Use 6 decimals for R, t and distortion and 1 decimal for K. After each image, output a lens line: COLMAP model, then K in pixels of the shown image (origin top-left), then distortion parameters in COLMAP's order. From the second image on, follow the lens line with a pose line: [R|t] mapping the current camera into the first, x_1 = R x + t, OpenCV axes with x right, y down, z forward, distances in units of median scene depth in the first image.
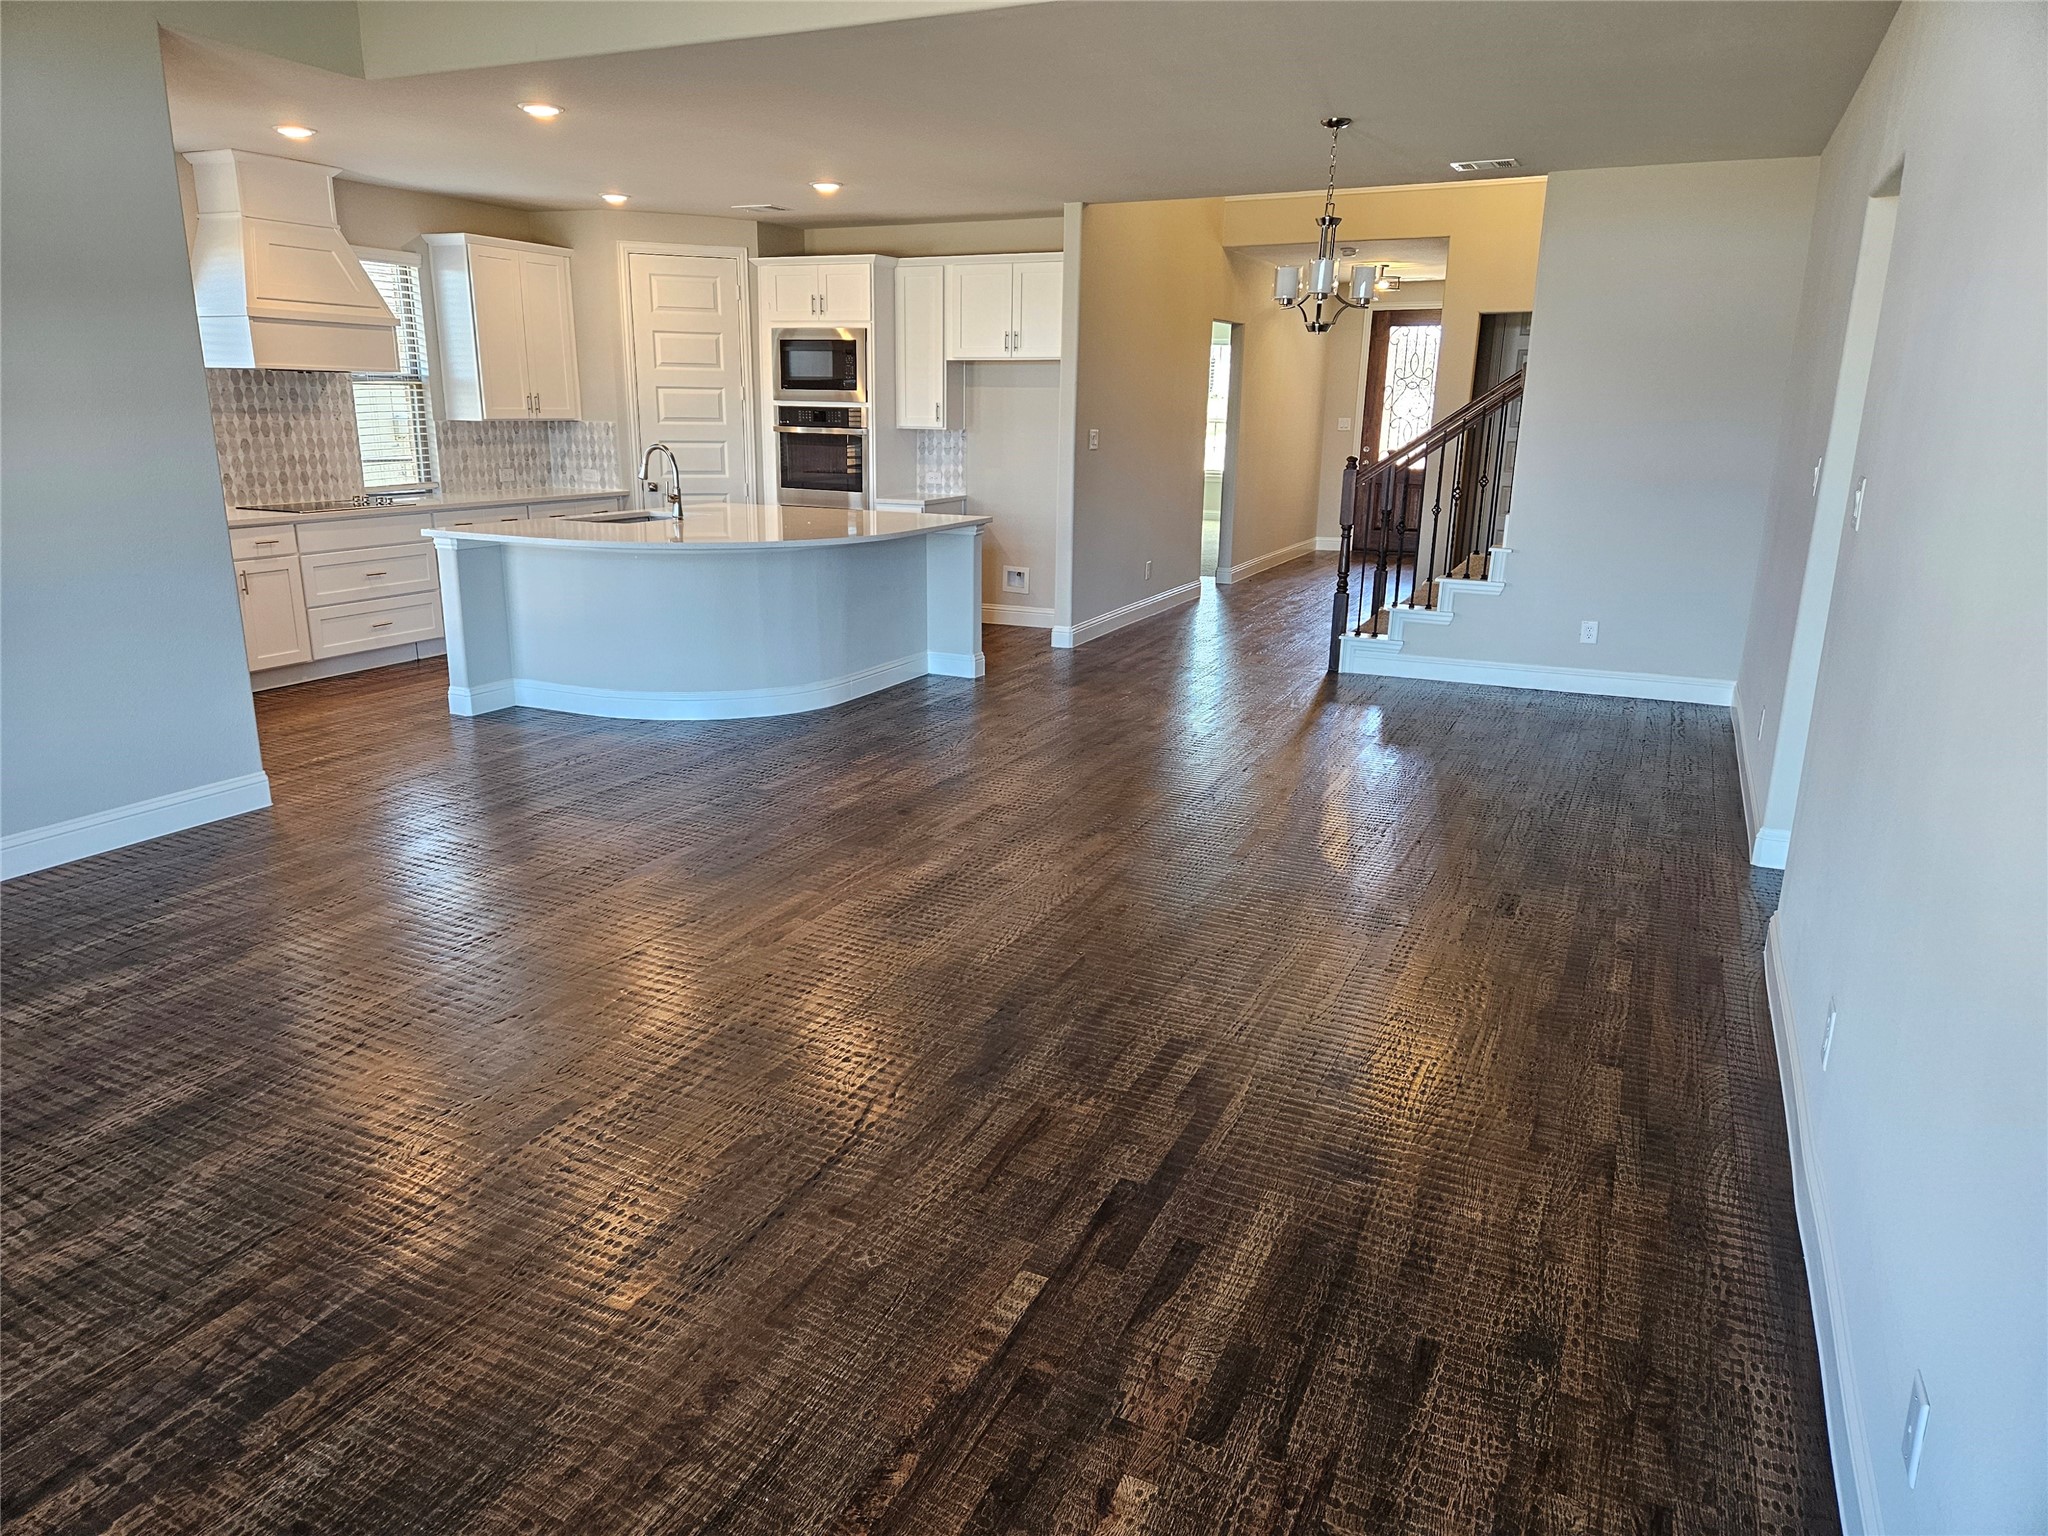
lens RADIAL K [[1361.7, 0, 1003.9], [0, 1361.7, 768.9], [0, 0, 1]] dist [0.052670, -0.041375]
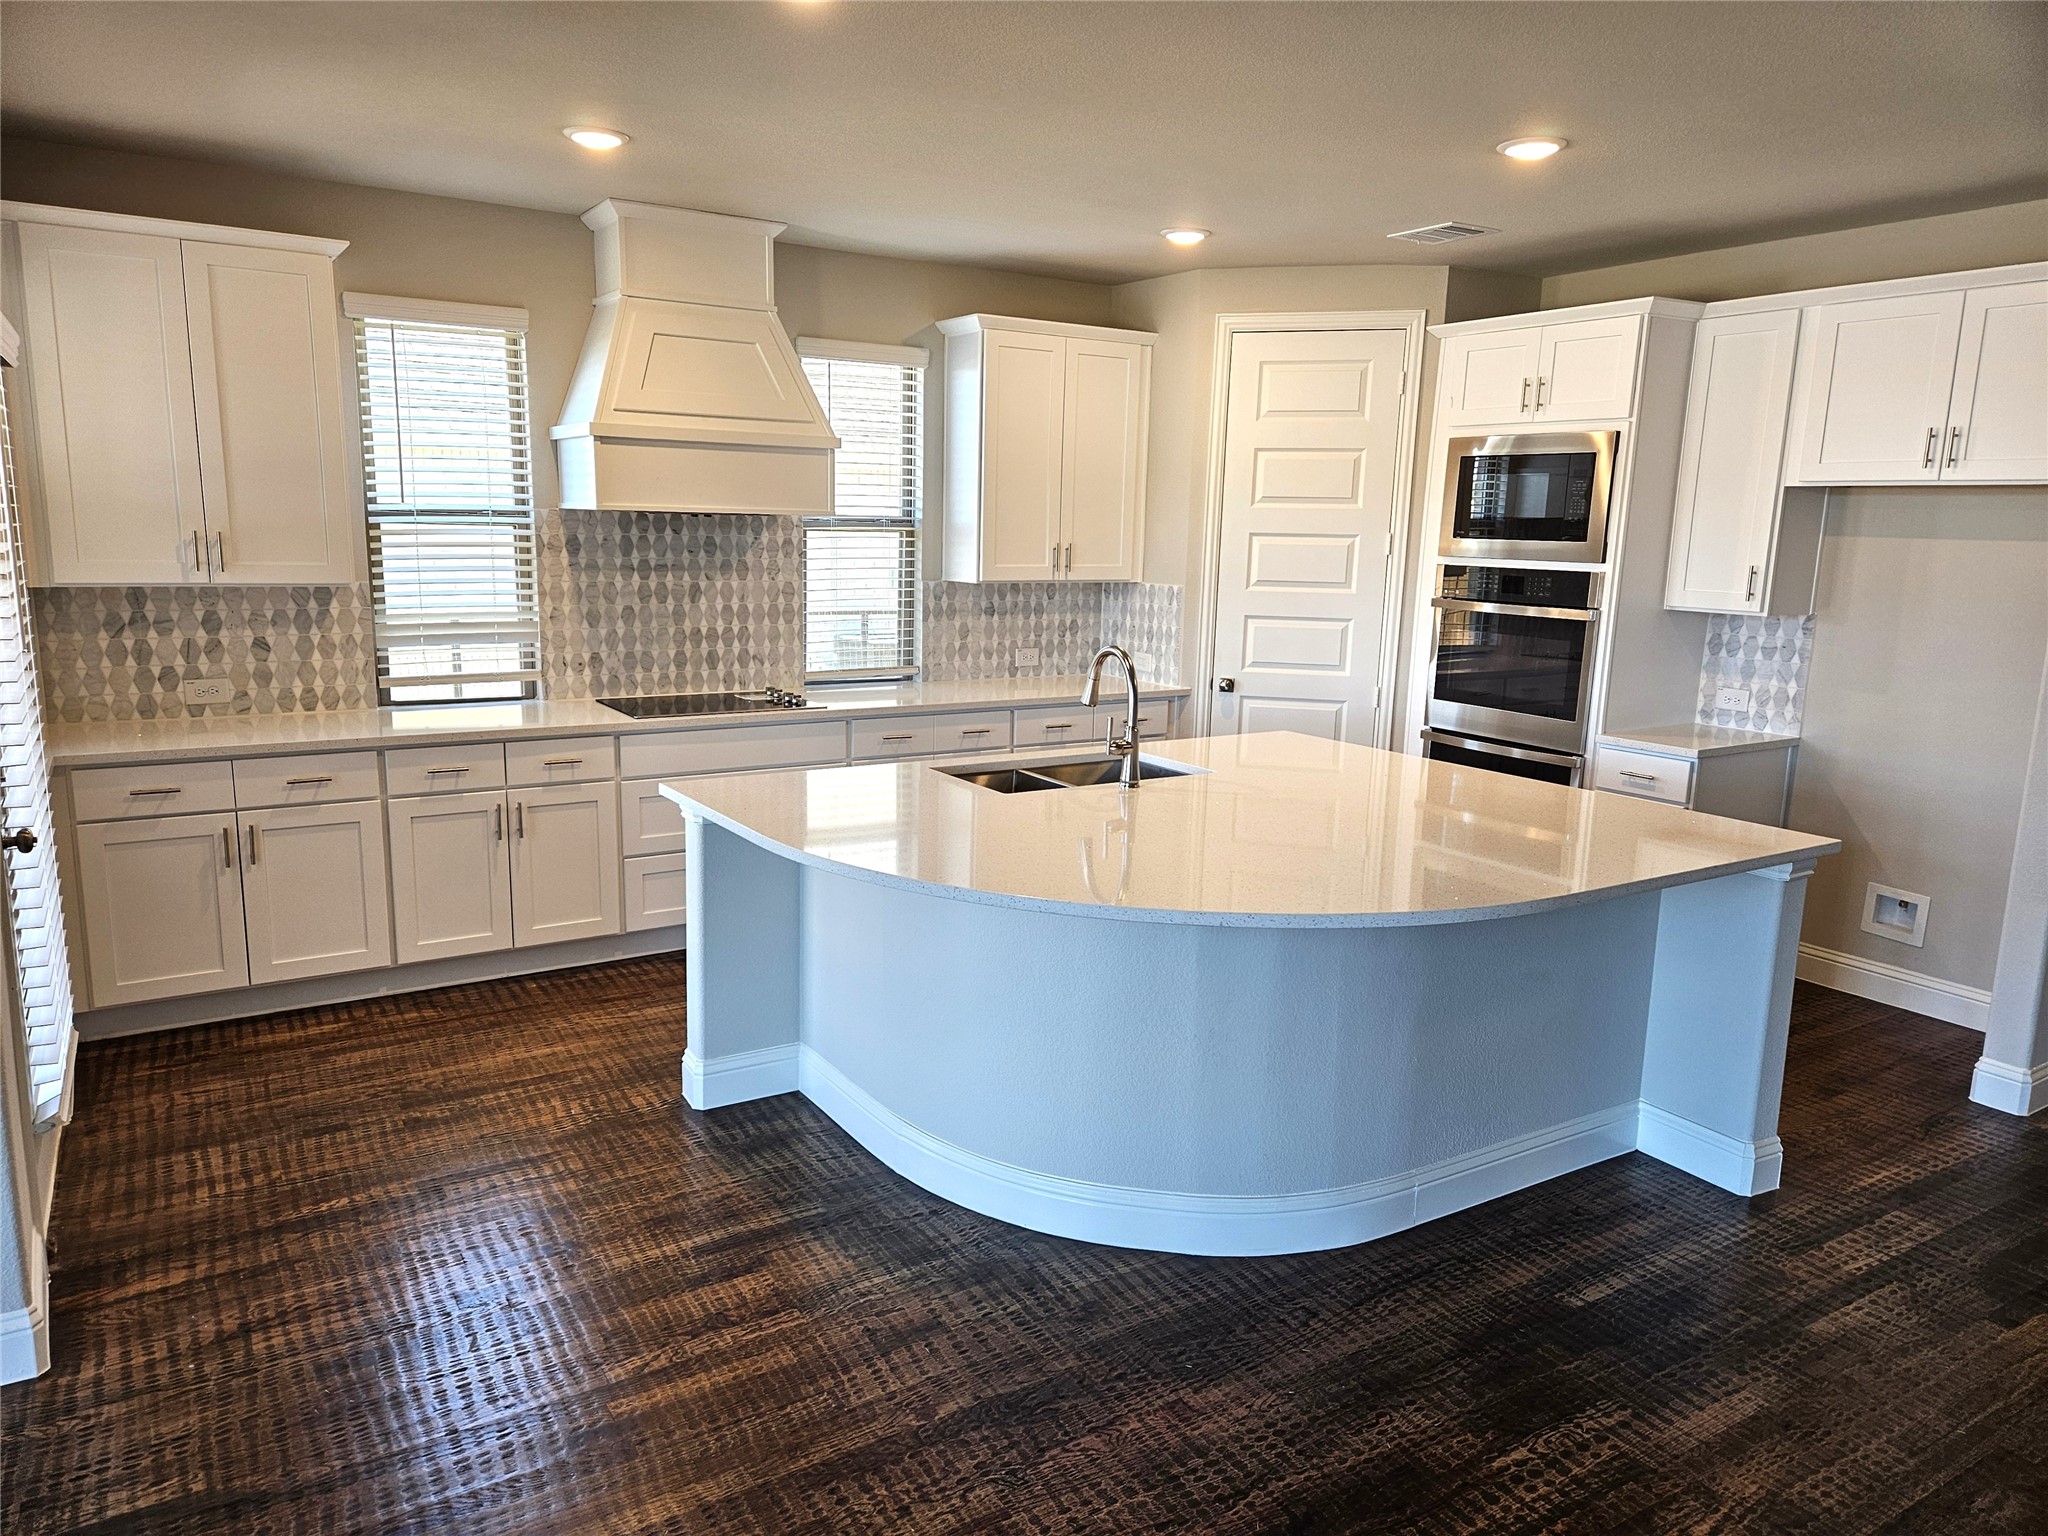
lens RADIAL K [[1361.7, 0, 986.2], [0, 1361.7, 763.7], [0, 0, 1]] dist [0.052670, -0.041375]
pose [[0.835224, 0.102360, -0.540299, -0.001437], [-0.153413, 0.986887, -0.050188, -0.126860], [0.528077, 0.124807, 0.839975, 0.429725]]
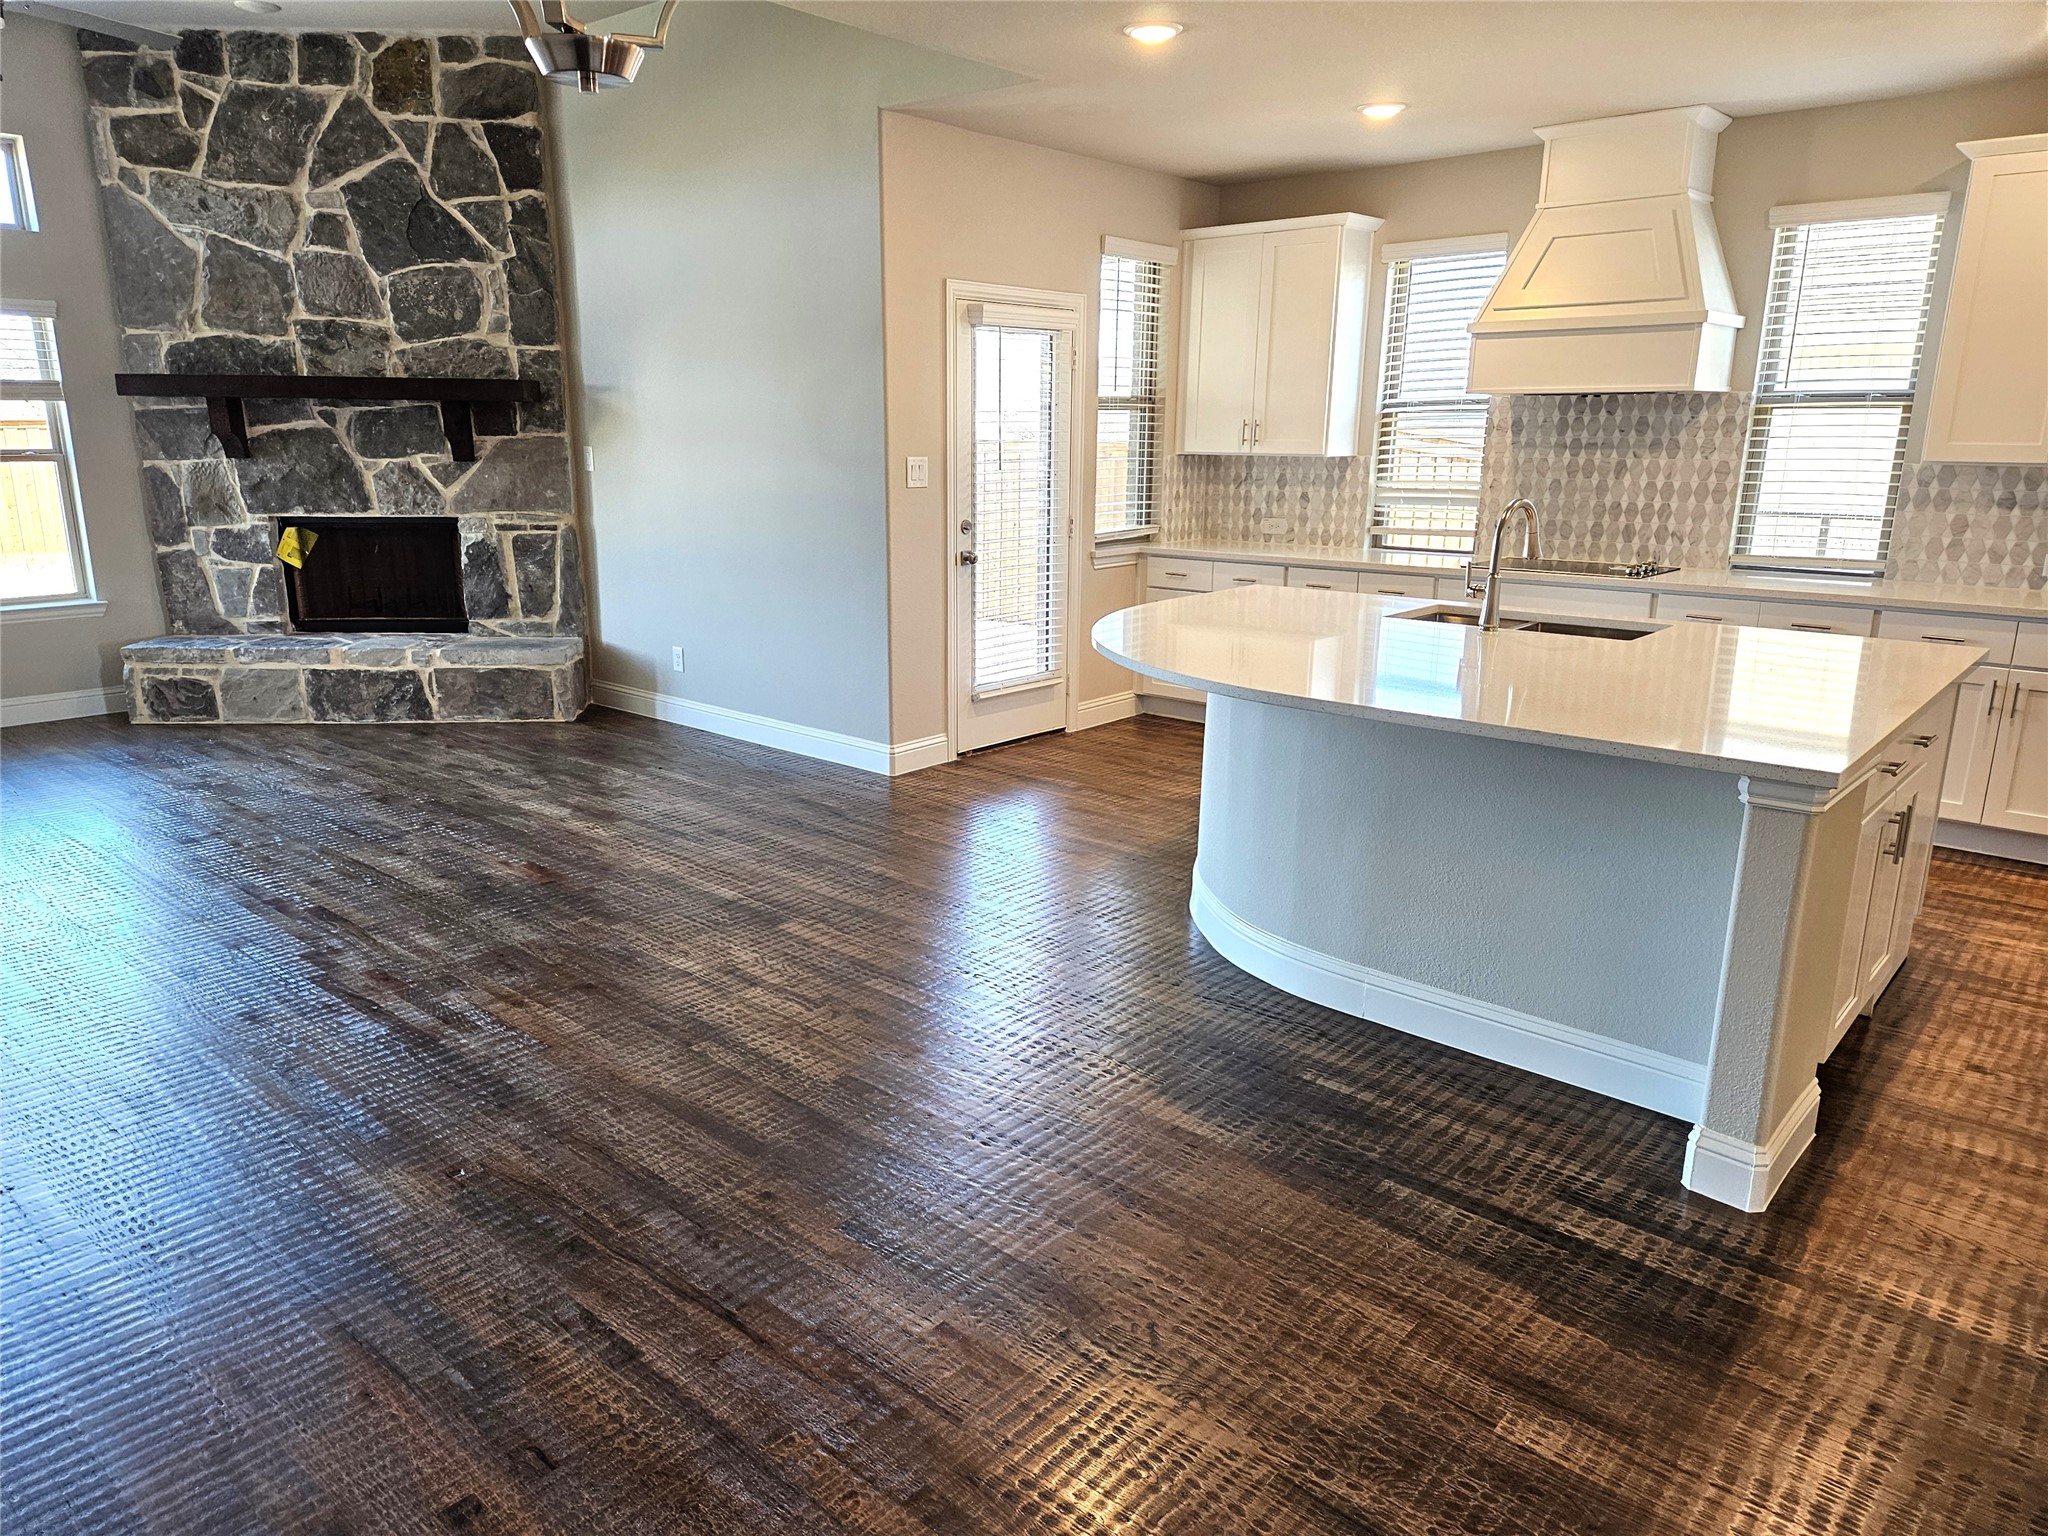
lens RADIAL K [[1361.7, 0, 1006.3], [0, 1361.7, 776.3], [0, 0, 1]] dist [0.052670, -0.041375]
pose [[-0.286323, 0.224314, -0.931505, 0.297849], [-0.256018, 0.918947, 0.299984, -0.200455], [0.923295, 0.324375, -0.205687, 0.776037]]
